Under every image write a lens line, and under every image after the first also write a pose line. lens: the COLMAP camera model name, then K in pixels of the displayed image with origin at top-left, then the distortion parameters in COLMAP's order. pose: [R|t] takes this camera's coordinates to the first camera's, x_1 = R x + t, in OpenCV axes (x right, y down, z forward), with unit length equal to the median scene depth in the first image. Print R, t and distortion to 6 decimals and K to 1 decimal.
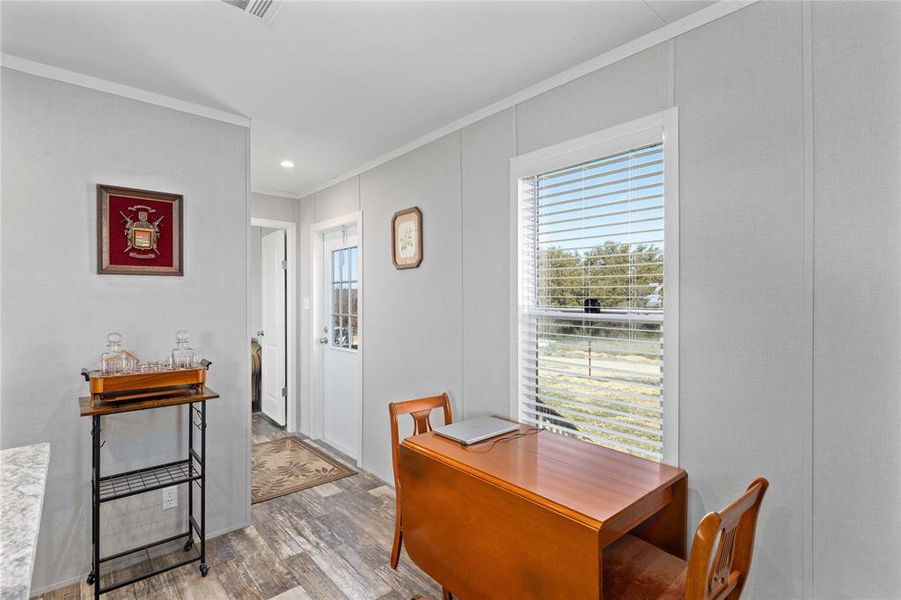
lens RADIAL K [[434.4, 0, 445.0], [0, 434.4, 297.2], [0, 0, 1]] dist [-0.000155, 0.000249]
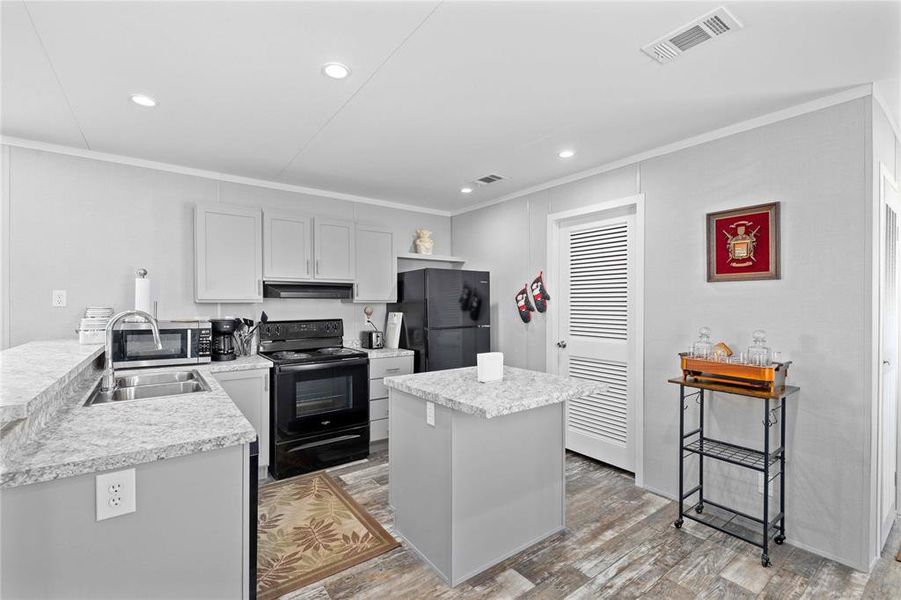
lens RADIAL K [[396.0, 0, 447.5], [0, 396.0, 298.1], [0, 0, 1]] dist [0.003391, 0.000641]
pose [[-0.082770, -0.006204, -0.996549, 0.438869], [0.001509, 0.999979, -0.006351, 0.001421], [0.996568, -0.002030, -0.082759, 0.301729]]
